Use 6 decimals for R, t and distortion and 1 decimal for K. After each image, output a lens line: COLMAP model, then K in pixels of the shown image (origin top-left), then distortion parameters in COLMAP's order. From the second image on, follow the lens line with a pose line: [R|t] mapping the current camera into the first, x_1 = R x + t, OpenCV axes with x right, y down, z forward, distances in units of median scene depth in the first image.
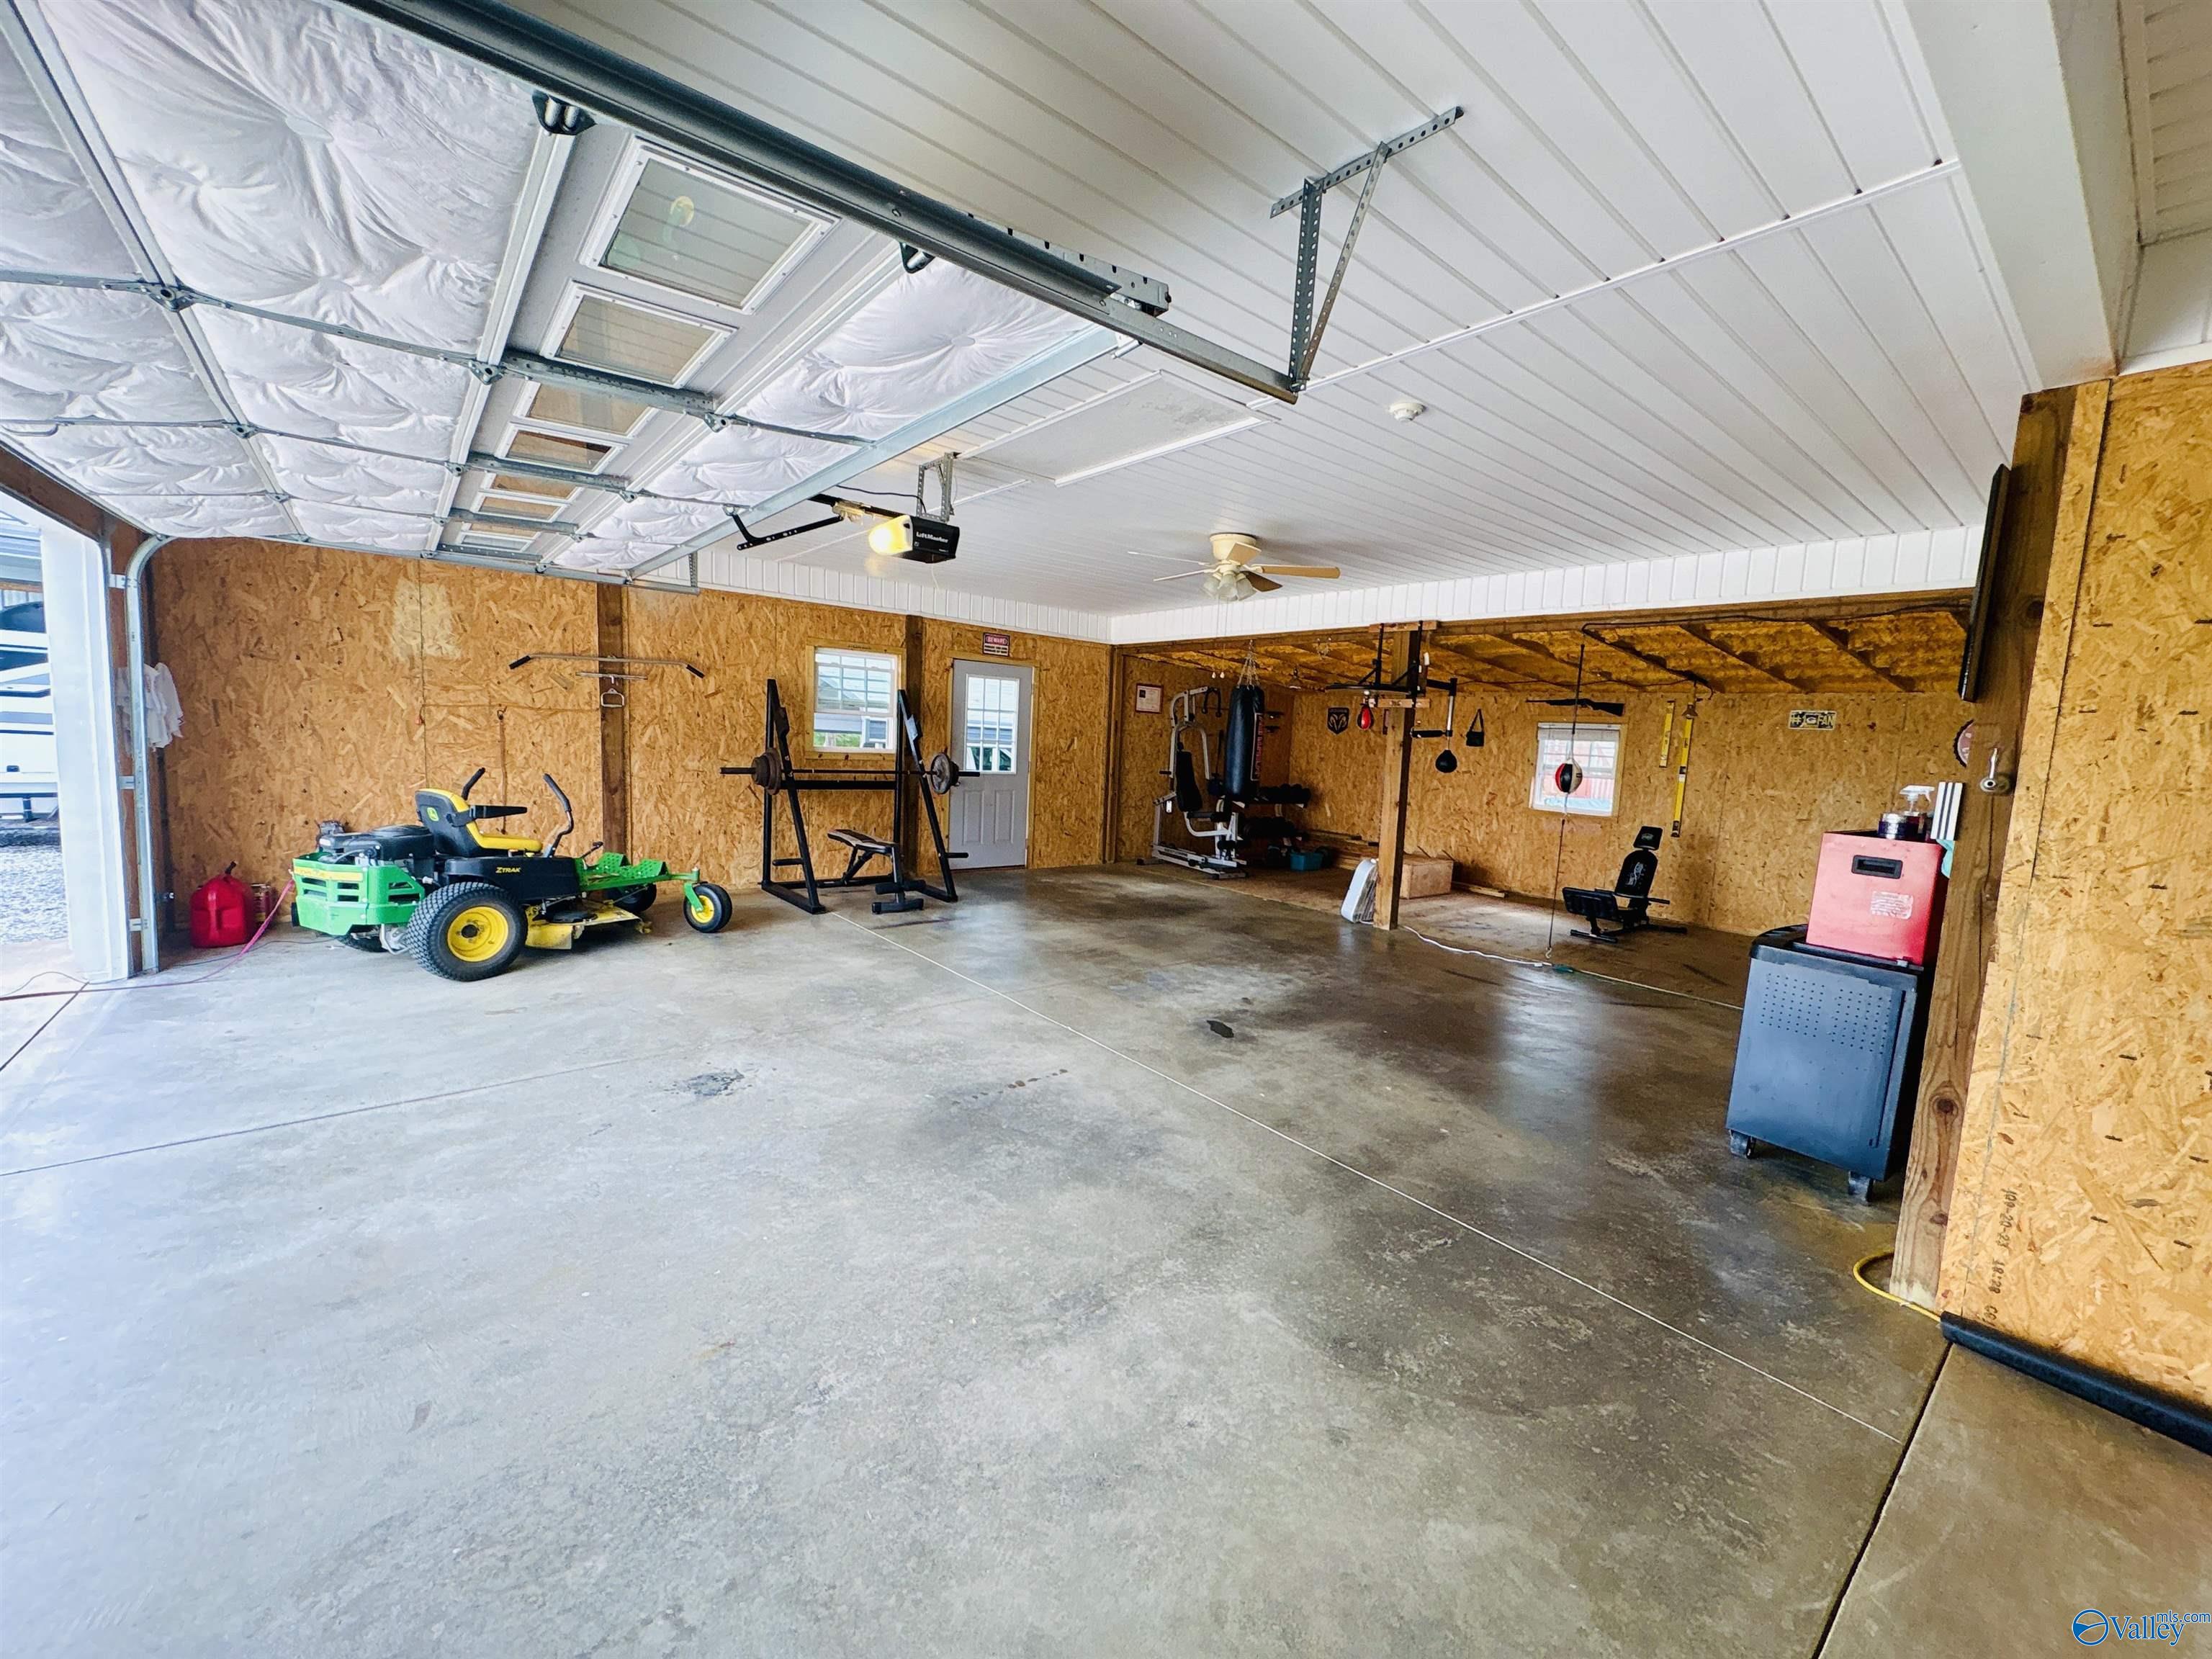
lens RADIAL K [[882.2, 0, 1107.6], [0, 882.2, 829.9], [0, 0, 1]] dist [0.001755, 0.000107]
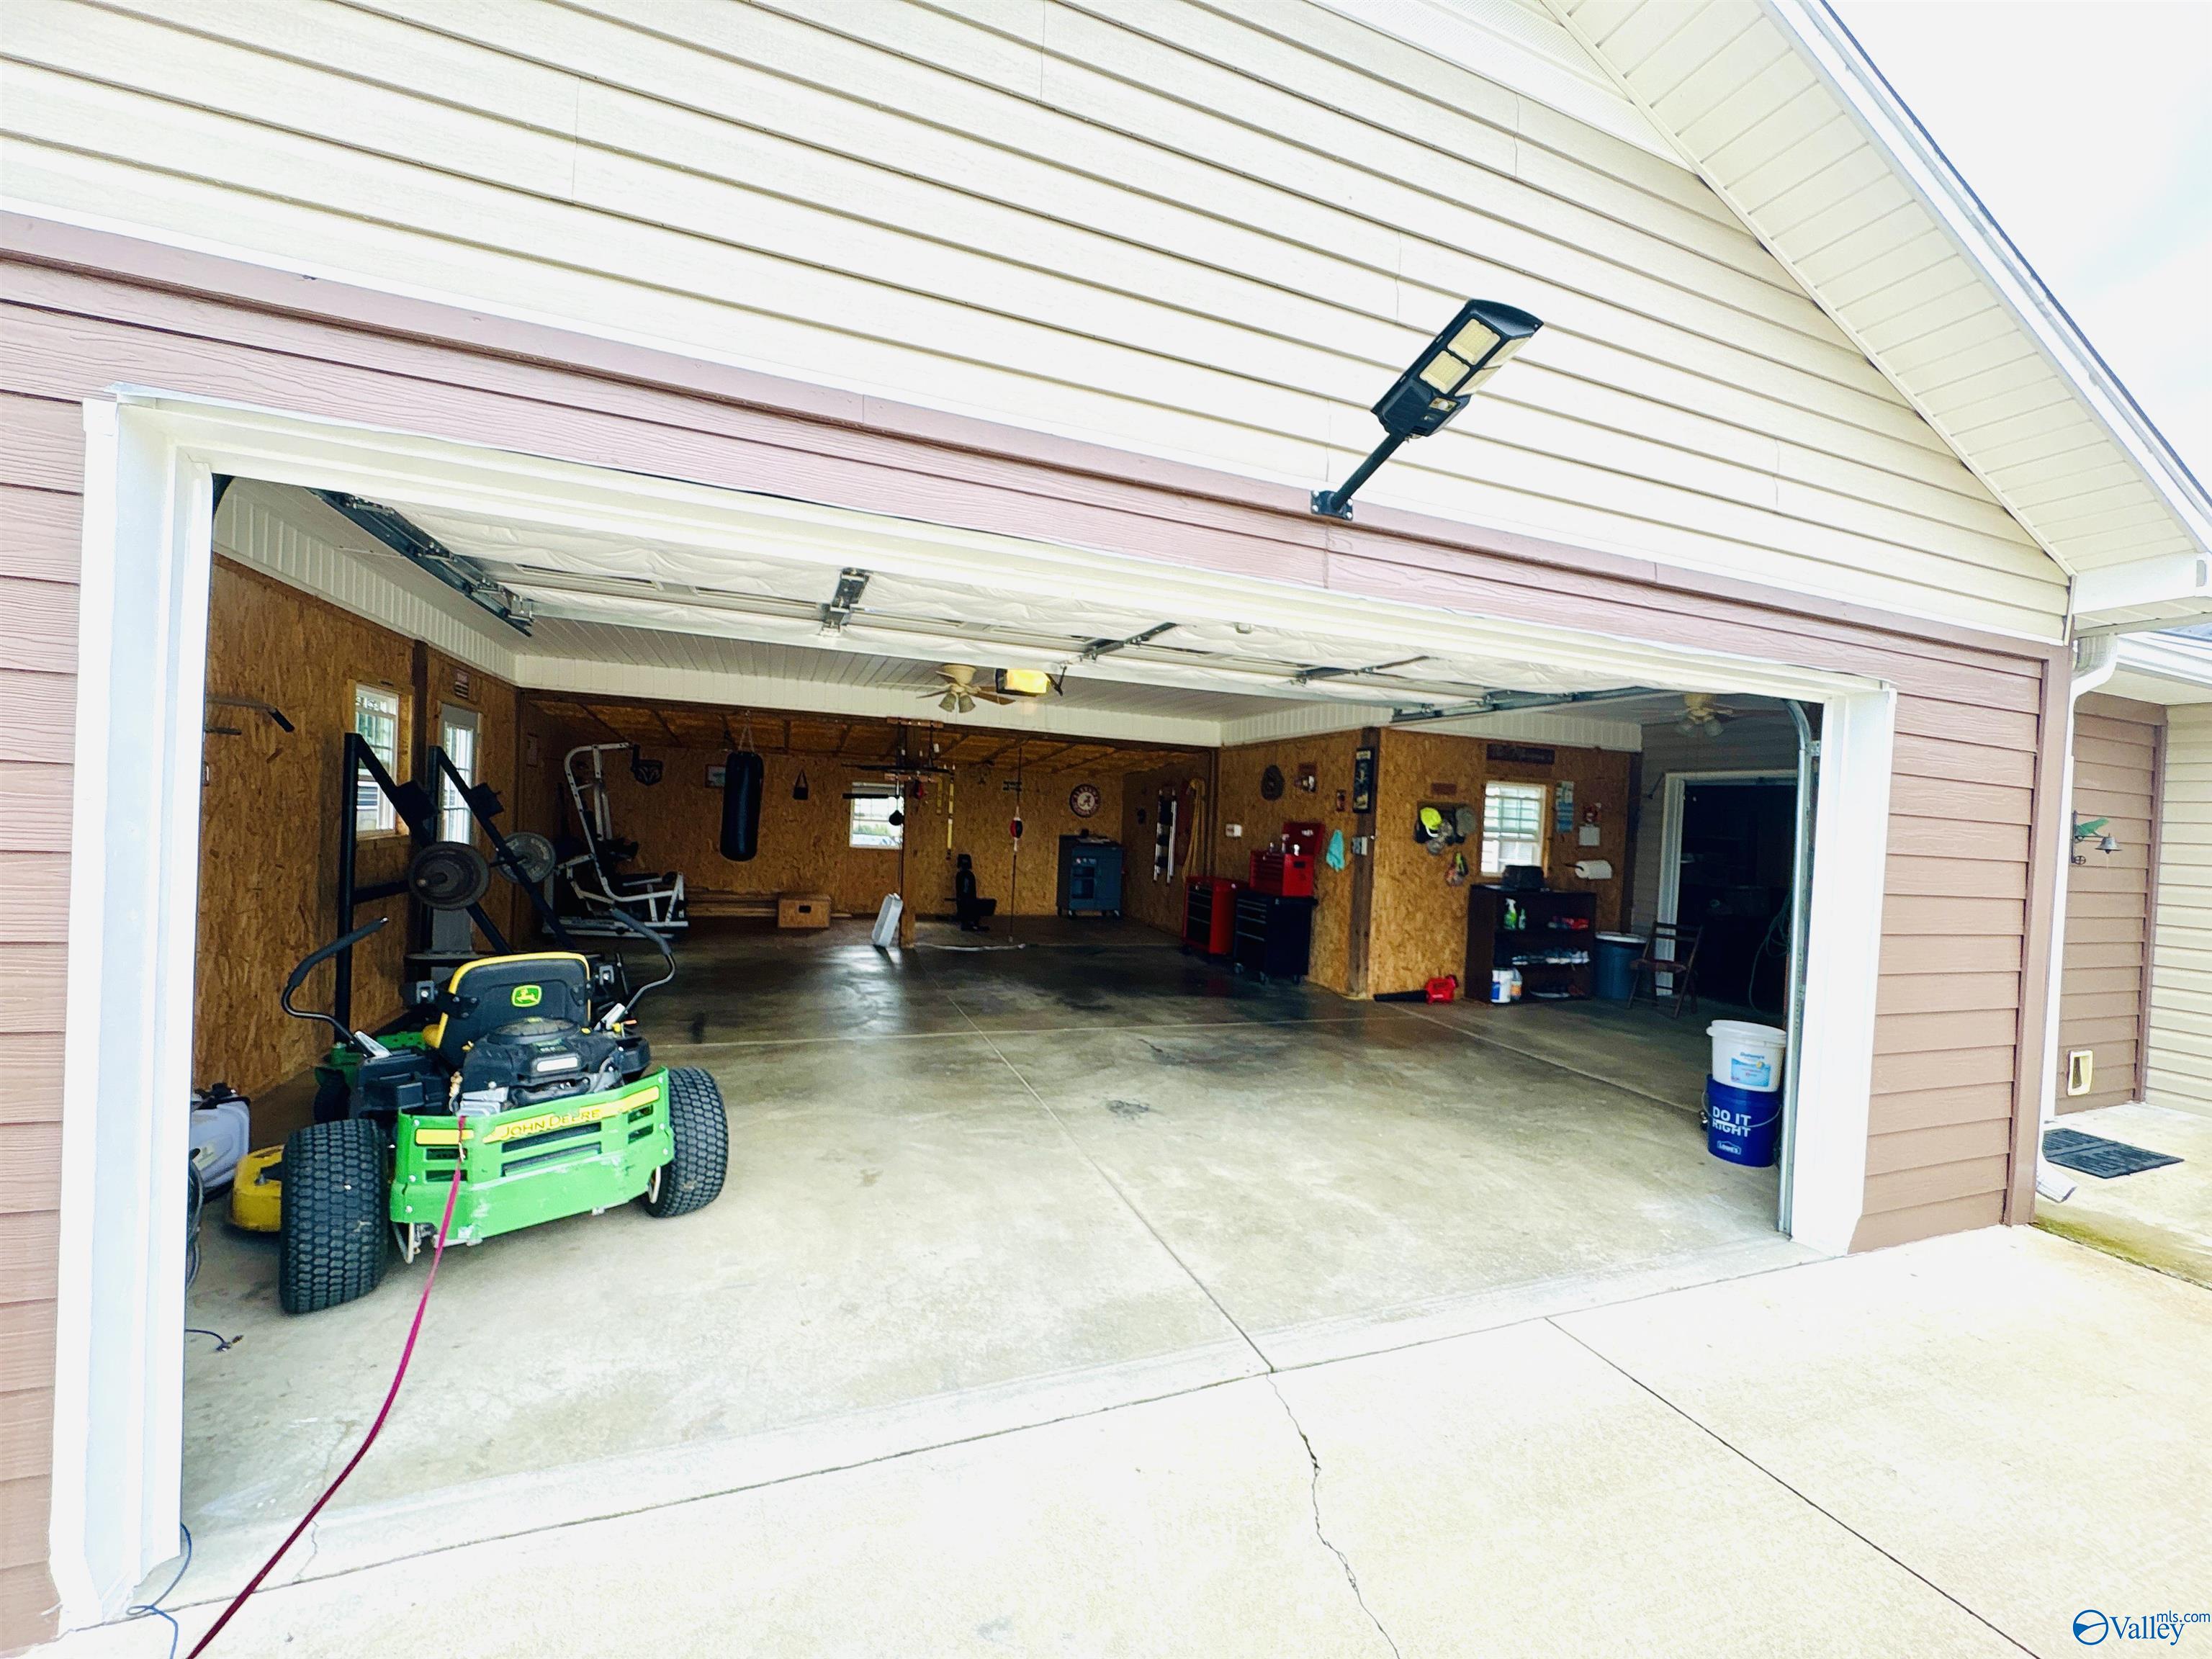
lens RADIAL K [[882.2, 0, 1110.4], [0, 882.2, 828.0], [0, 0, 1]] dist [0.001755, 0.000107]
pose [[0.308688, -0.050386, 0.949828, -1.504441], [0.069291, 0.997134, 0.030377, -0.153637], [-0.948636, 0.056438, 0.311295, 0.523453]]
